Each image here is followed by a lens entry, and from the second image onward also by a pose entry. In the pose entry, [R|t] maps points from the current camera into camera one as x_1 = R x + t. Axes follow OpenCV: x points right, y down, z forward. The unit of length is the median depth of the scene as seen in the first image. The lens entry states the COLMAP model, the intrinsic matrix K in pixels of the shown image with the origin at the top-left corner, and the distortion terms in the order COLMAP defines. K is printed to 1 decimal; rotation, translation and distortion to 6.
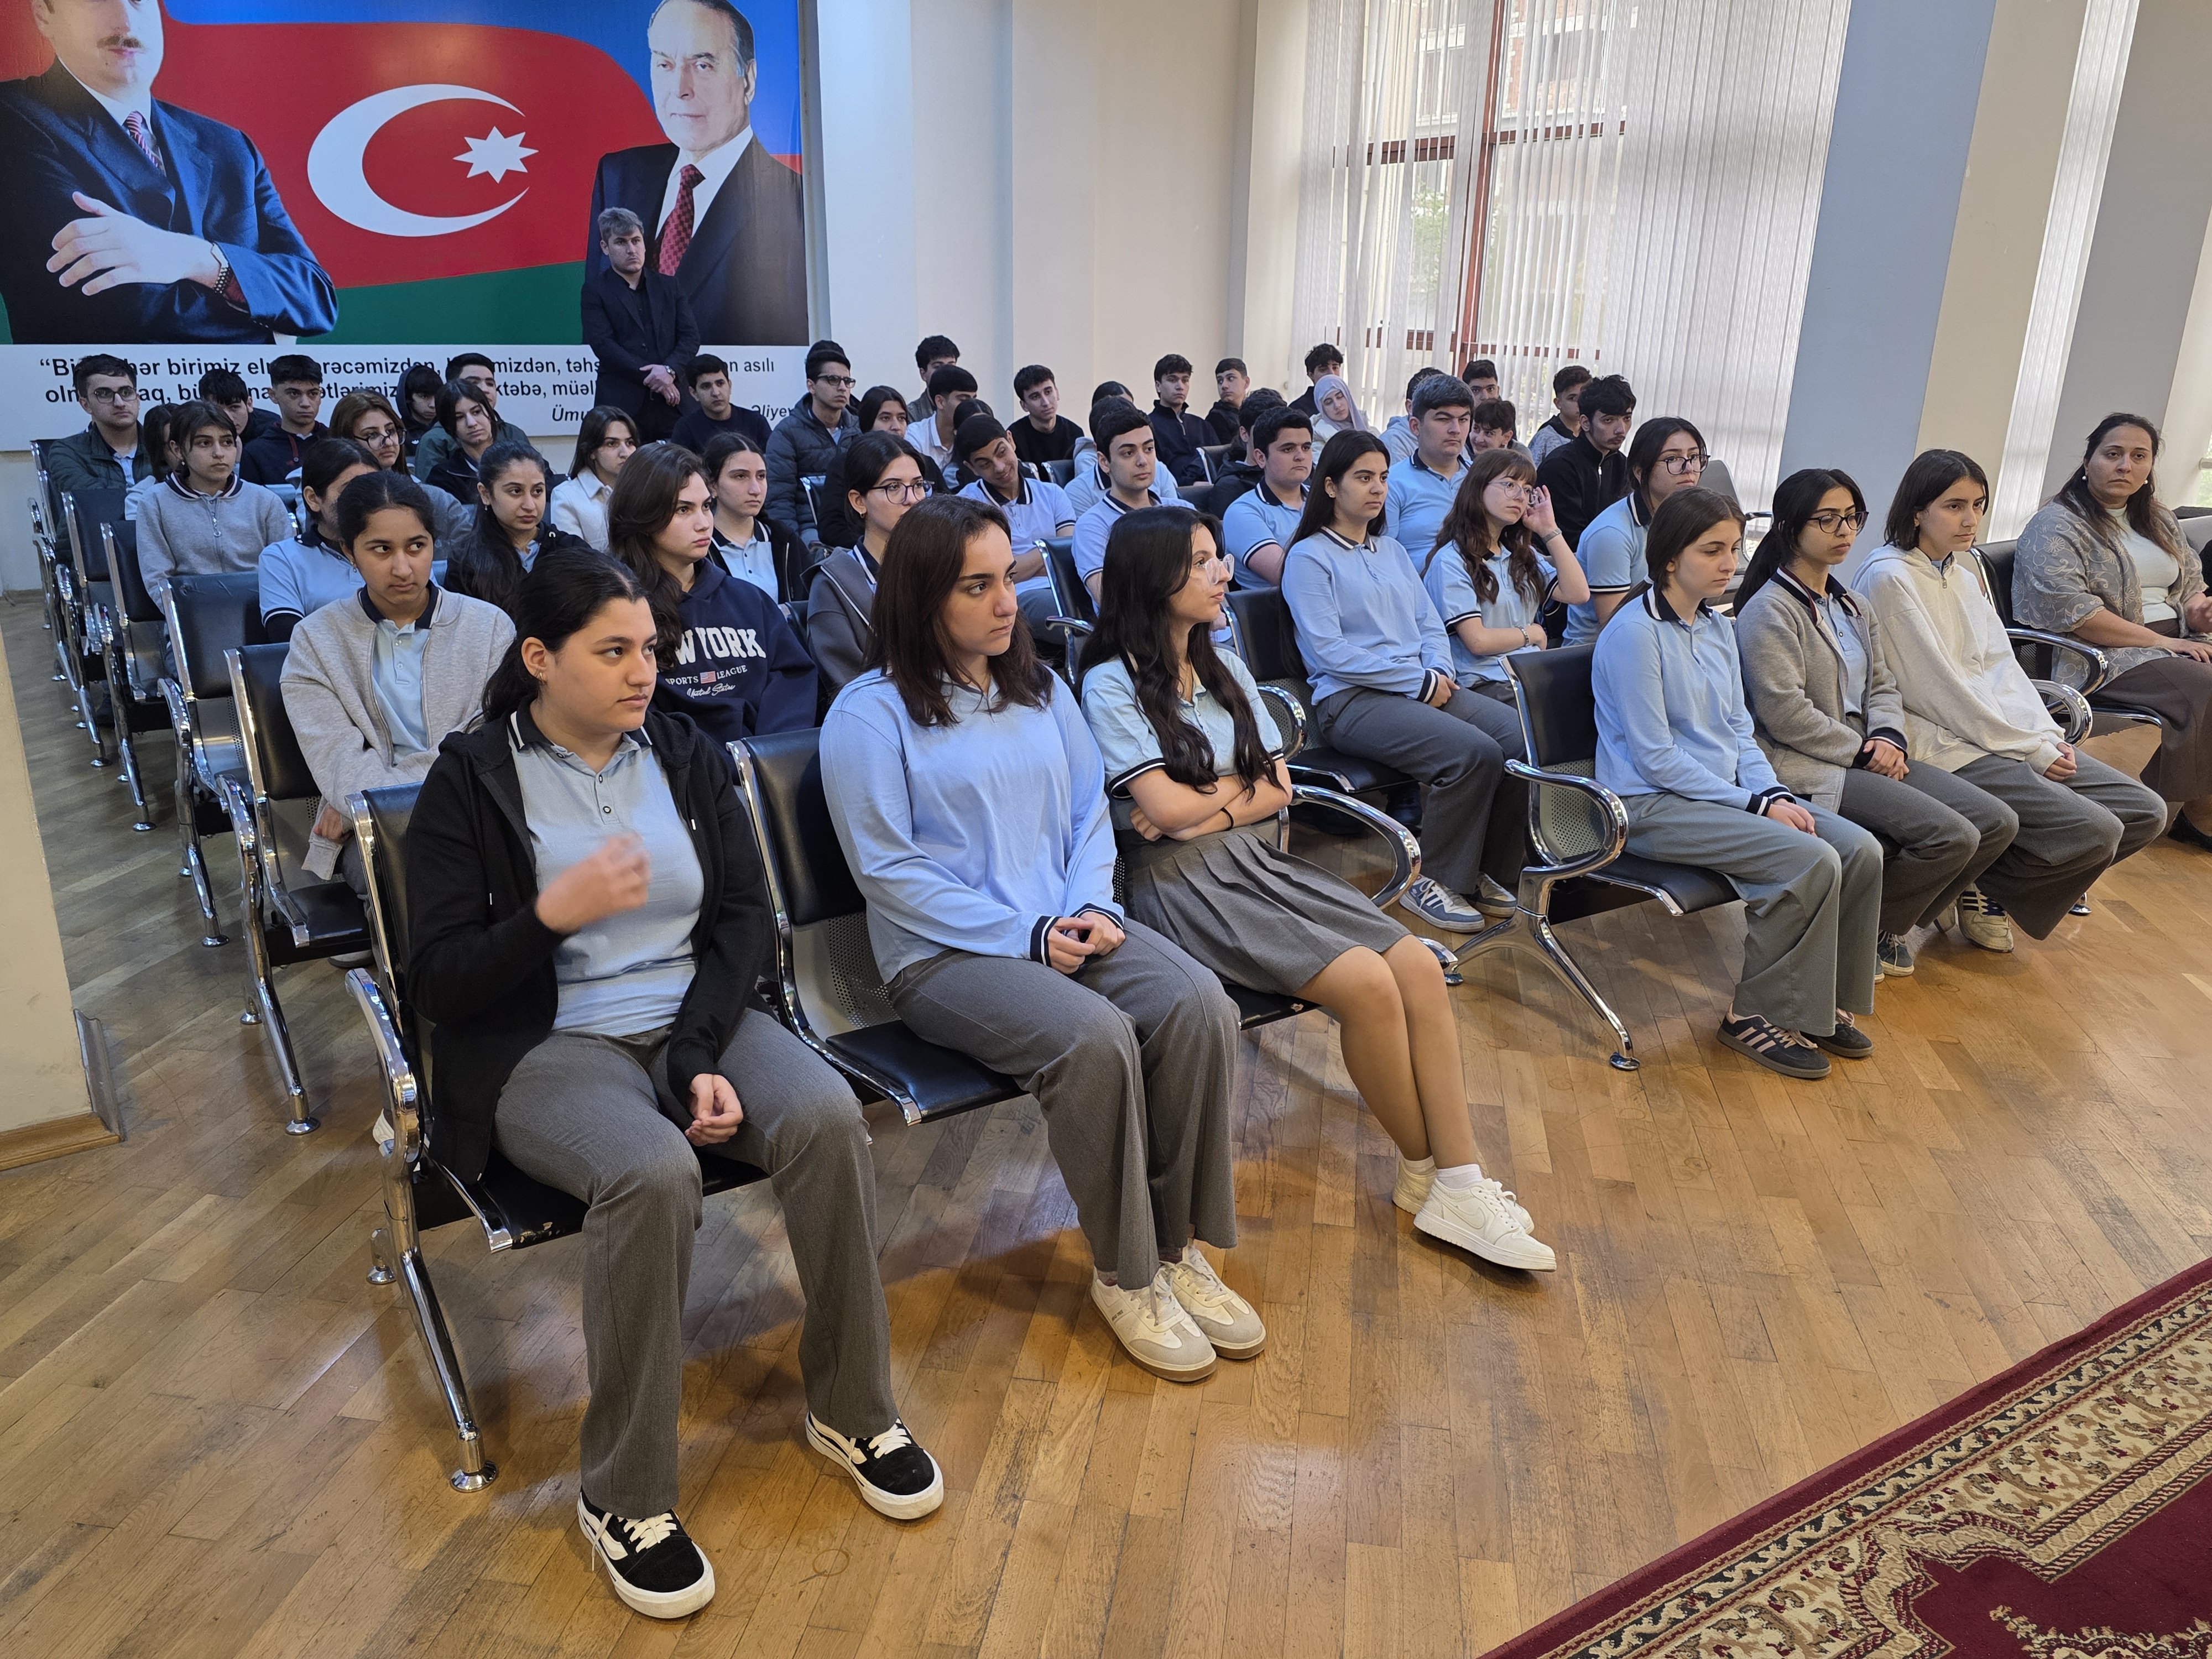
lens RADIAL K [[1659.3, 0, 1106.0], [0, 1659.3, 829.5], [0, 0, 1]] dist [0.063125, -0.052318]
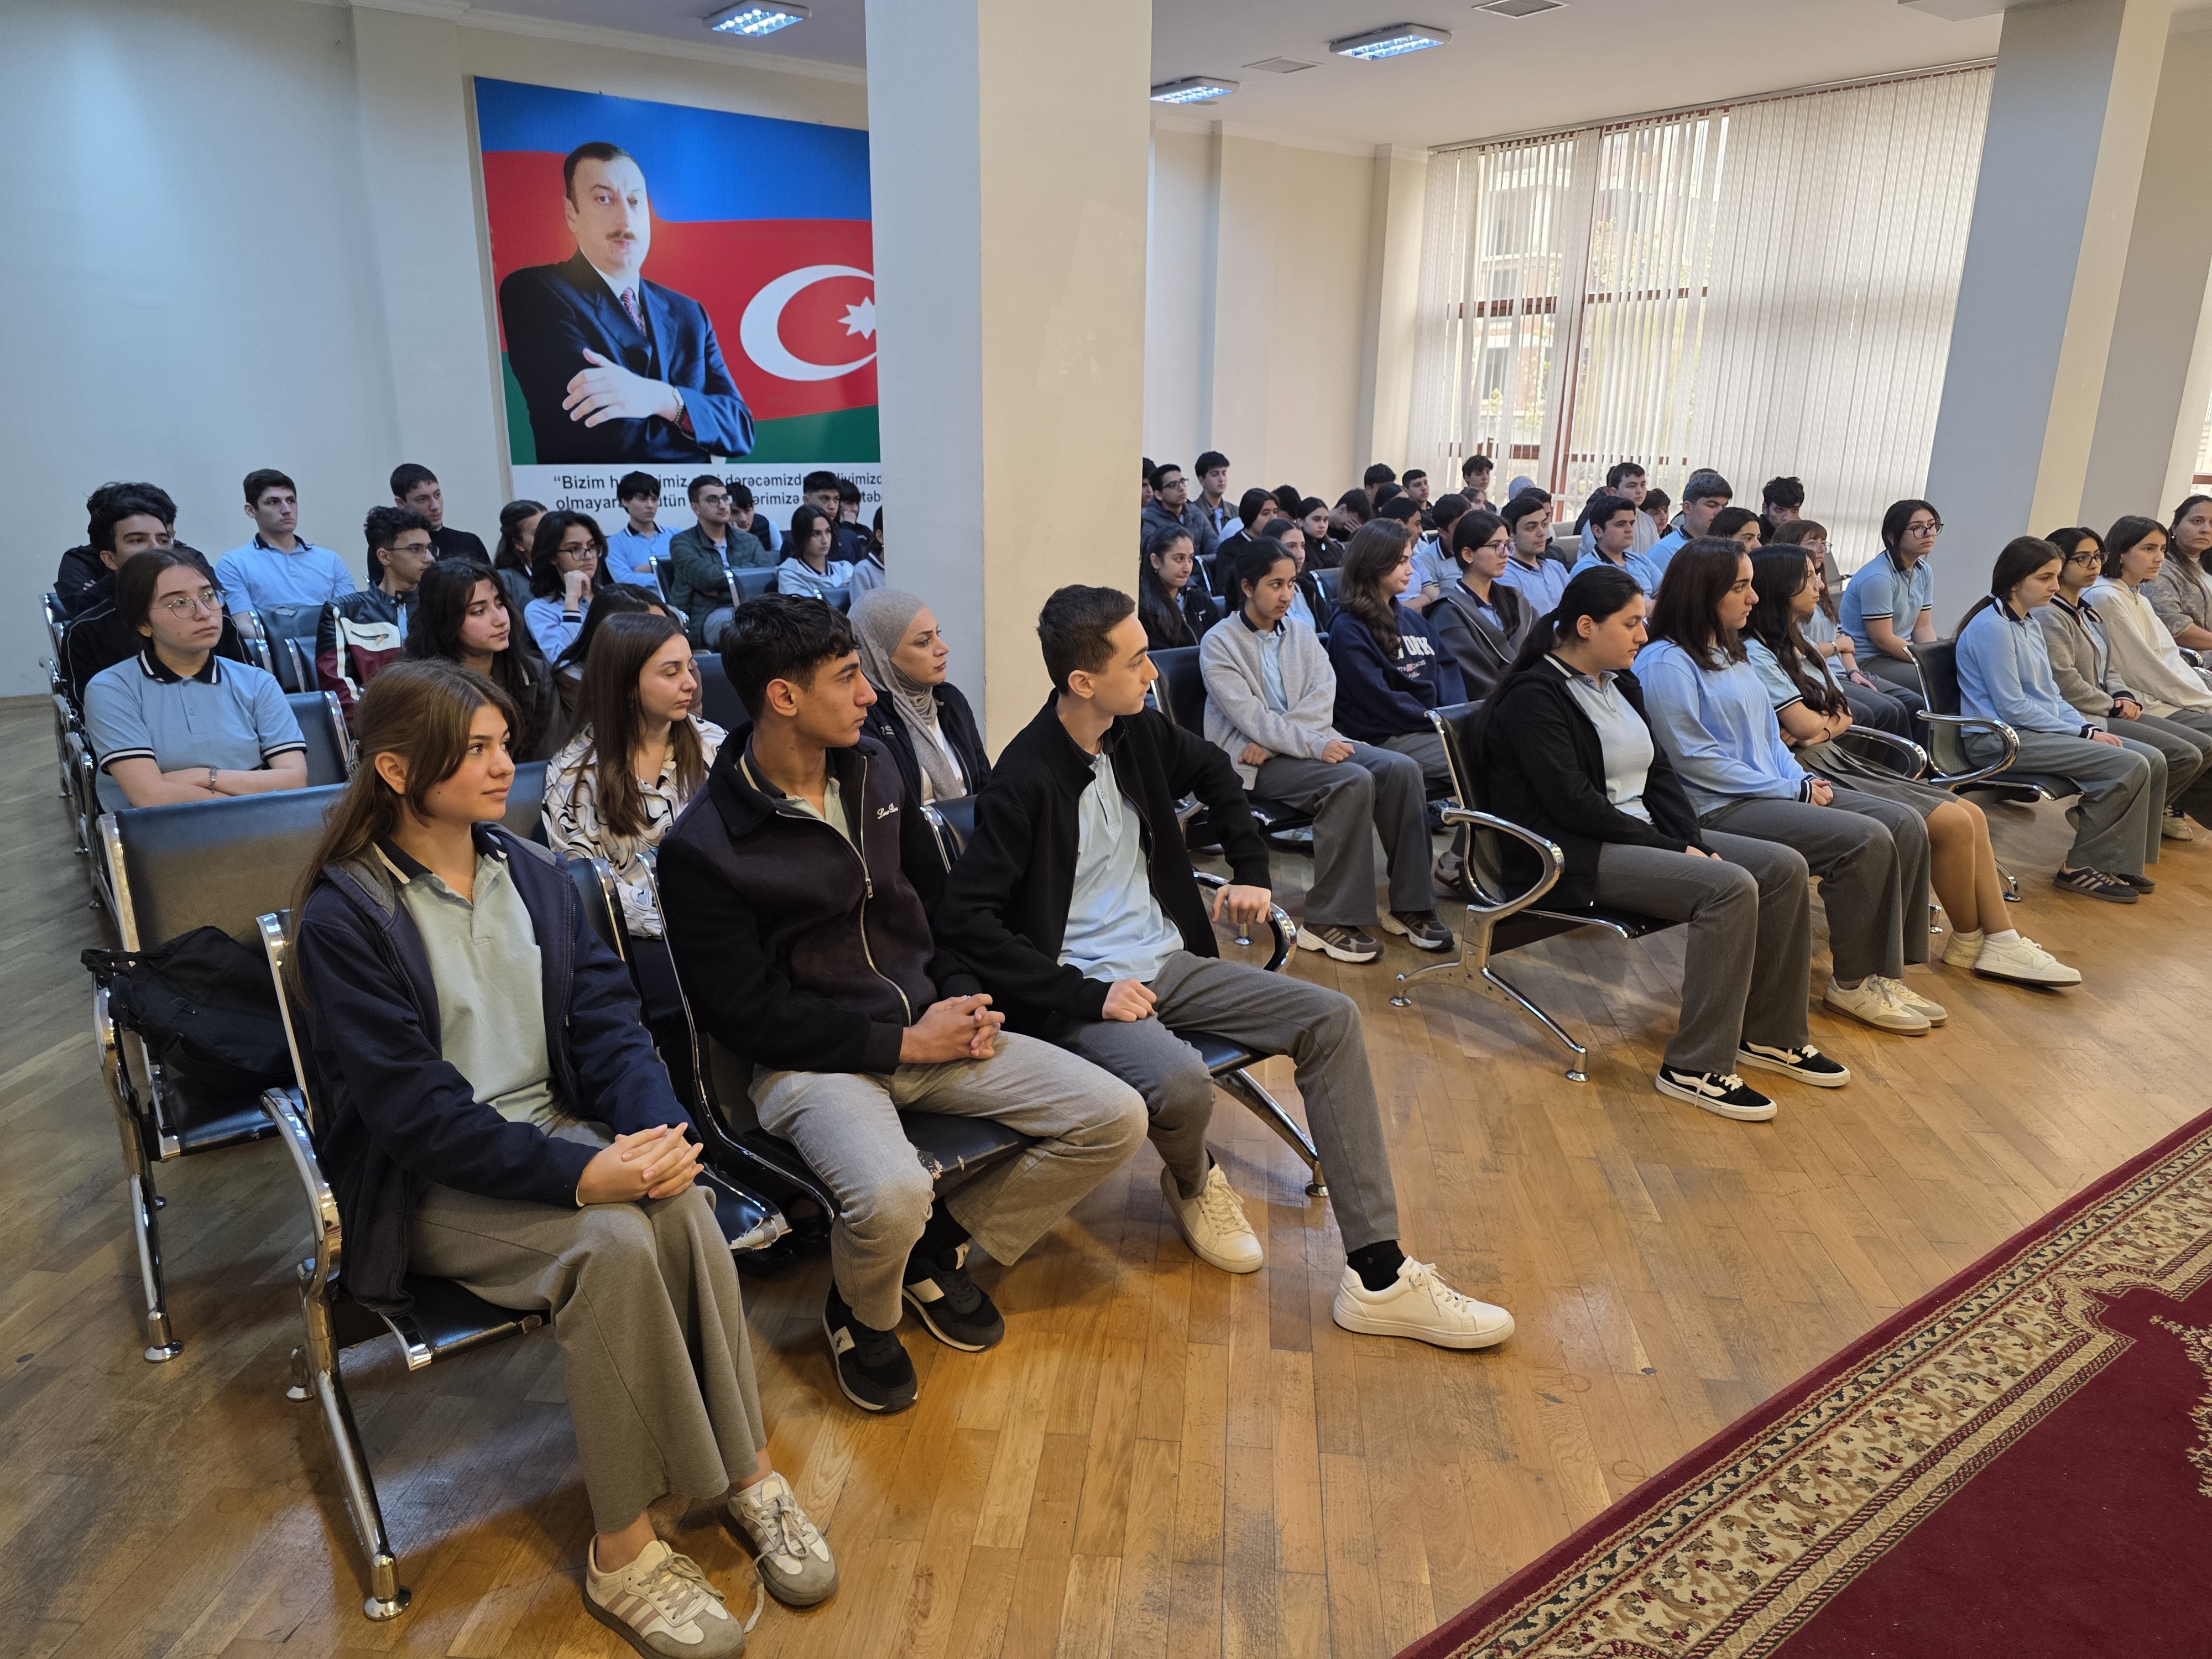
lens RADIAL K [[1509.7, 0, 1112.4], [0, 1509.7, 823.0], [0, 0, 1]] dist [0.073454, -0.072109]
pose [[0.997708, -0.022445, 0.063839, -0.283174], [0.025491, 0.998555, -0.047306, 0.052311], [-0.062685, 0.048825, 0.996838, -0.177235]]
